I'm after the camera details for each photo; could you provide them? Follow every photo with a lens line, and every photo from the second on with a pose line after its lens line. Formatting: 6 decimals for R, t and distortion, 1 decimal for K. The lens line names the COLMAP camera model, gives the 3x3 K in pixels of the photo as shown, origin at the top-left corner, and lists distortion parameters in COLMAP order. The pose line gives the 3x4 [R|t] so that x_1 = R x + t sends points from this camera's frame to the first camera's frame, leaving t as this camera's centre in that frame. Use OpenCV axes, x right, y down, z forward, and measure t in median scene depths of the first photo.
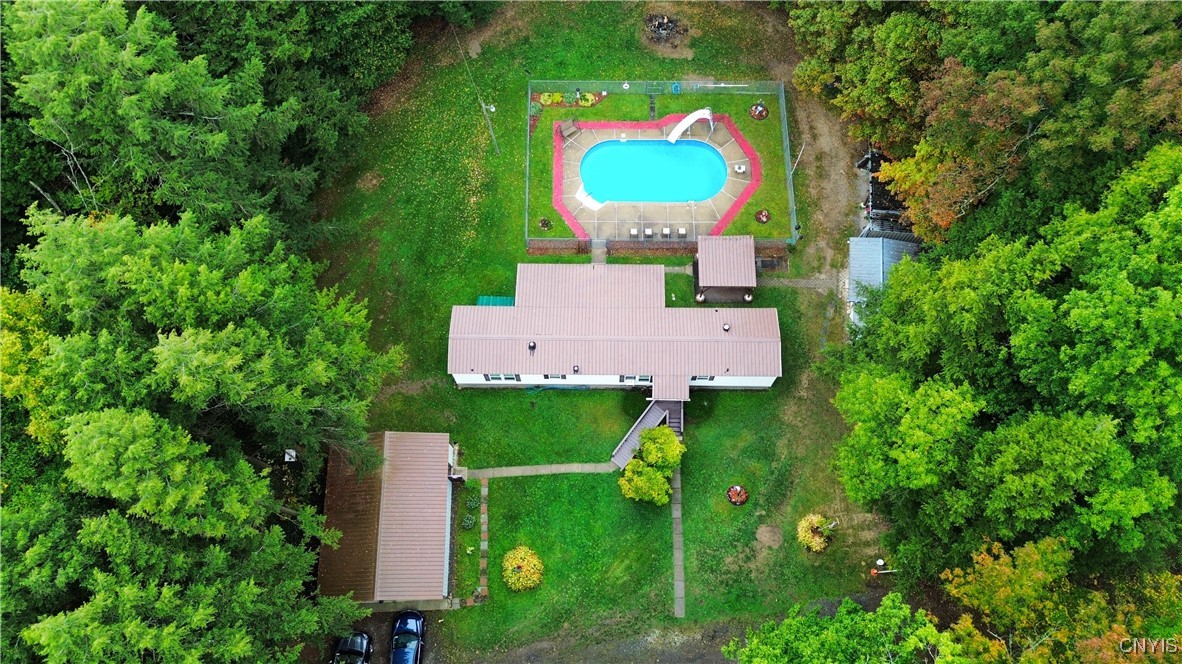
lens RADIAL K [[826.5, 0, 594.4], [0, 826.5, 338.1], [0, 0, 1]] dist [0.055188, -0.067634]
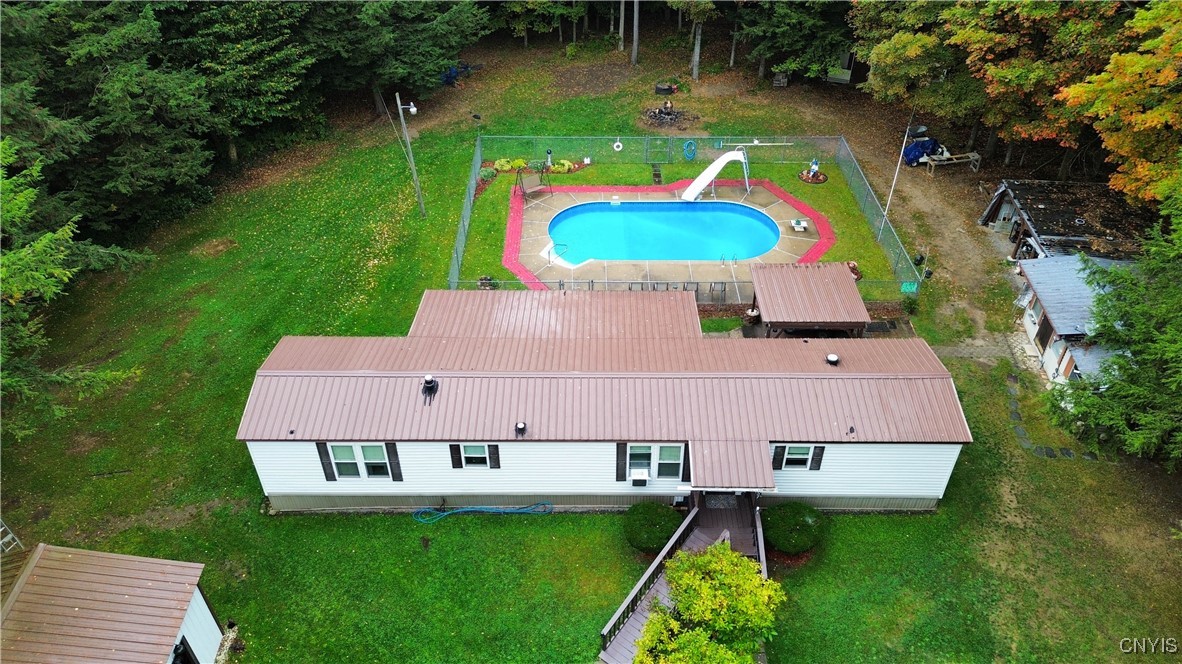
lens RADIAL K [[826.5, 0, 594.4], [0, 826.5, 338.1], [0, 0, 1]] dist [0.055188, -0.067634]
pose [[0.999964, 0.000201, 0.008467, 0.014058], [0.004164, 0.858829, -0.512245, 0.217910], [-0.007374, 0.512262, 0.858798, 0.549670]]
